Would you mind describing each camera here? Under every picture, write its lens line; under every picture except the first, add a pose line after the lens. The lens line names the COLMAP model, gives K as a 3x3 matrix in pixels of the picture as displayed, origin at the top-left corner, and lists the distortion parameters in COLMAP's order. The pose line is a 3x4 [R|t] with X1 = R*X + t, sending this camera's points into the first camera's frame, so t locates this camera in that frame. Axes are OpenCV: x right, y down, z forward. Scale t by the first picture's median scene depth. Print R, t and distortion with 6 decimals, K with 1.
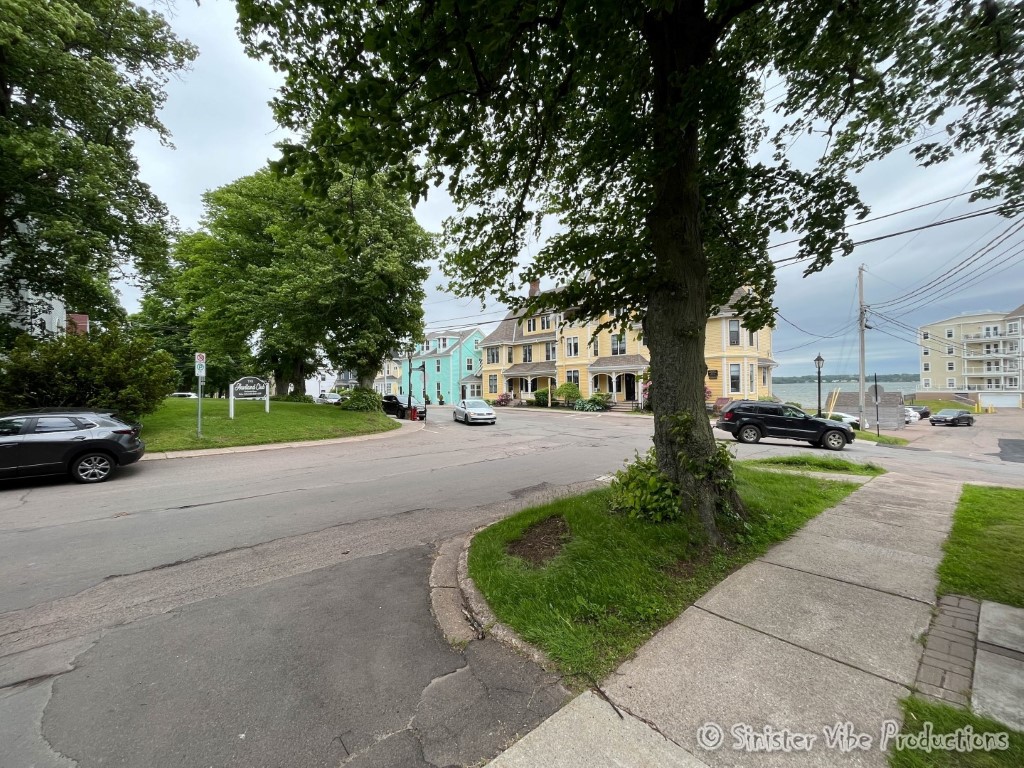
lens RADIAL K [[413.9, 0, 510.9], [0, 413.9, 382.4], [0, 0, 1]] dist [-0.006709, 0.000907]
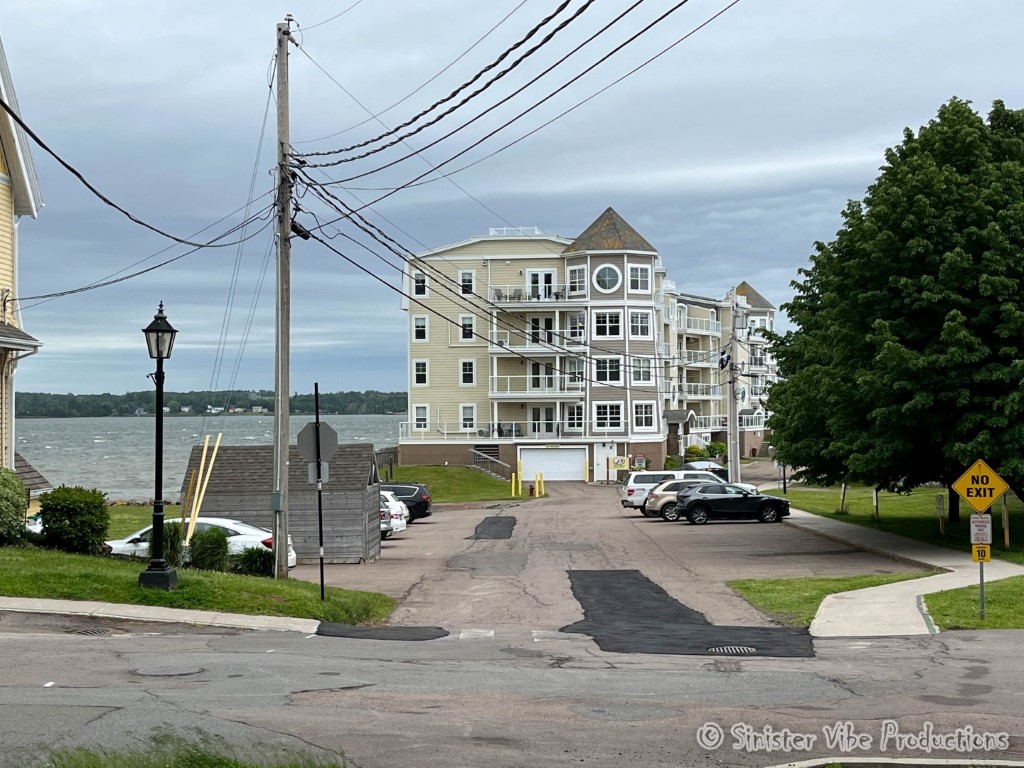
lens RADIAL K [[1572.7, 0, 508.5], [0, 1572.7, 377.3], [0, 0, 1]] dist [0.128209, 0.000000]
pose [[0.659589, 0.025613, 0.751190, 0.062281], [-0.010439, 0.999635, -0.024918, -0.000258], [-0.751554, 0.008594, 0.659616, 0.075292]]
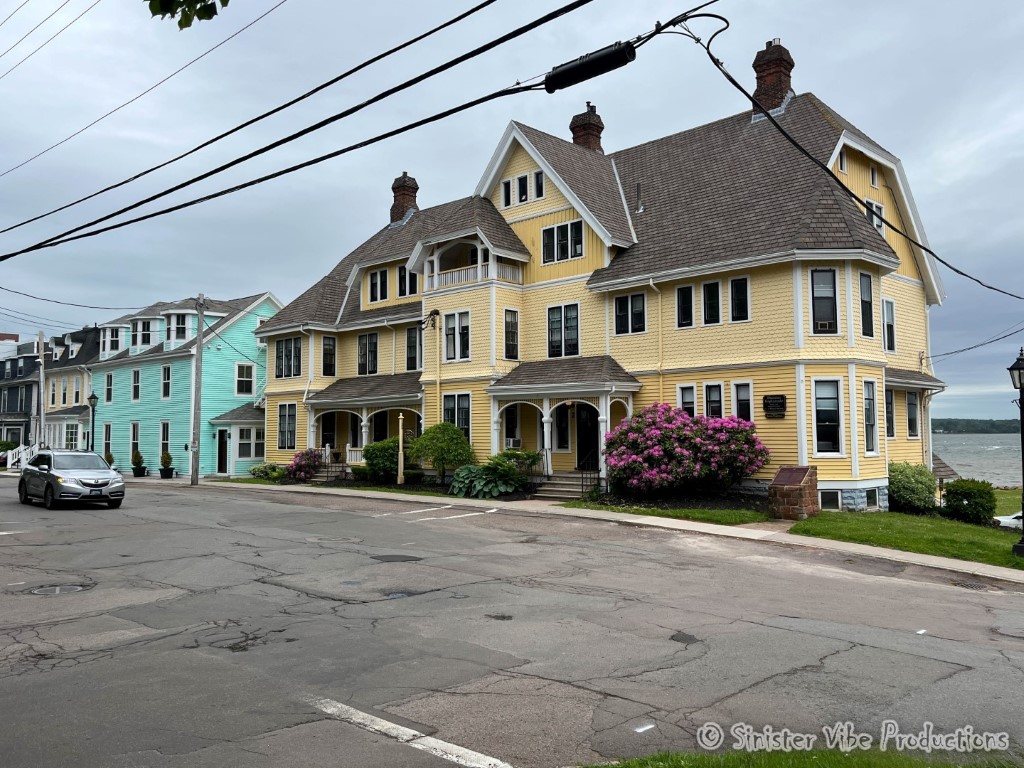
lens RADIAL K [[867.8, 0, 522.5], [0, 867.8, 368.3], [0, 0, 1]] dist [0.051607, -0.039785]
pose [[0.995562, 0.014942, 0.092914, 0.117600], [-0.008773, 0.997750, -0.066462, 0.001123], [-0.093698, 0.065352, 0.993454, 0.132437]]
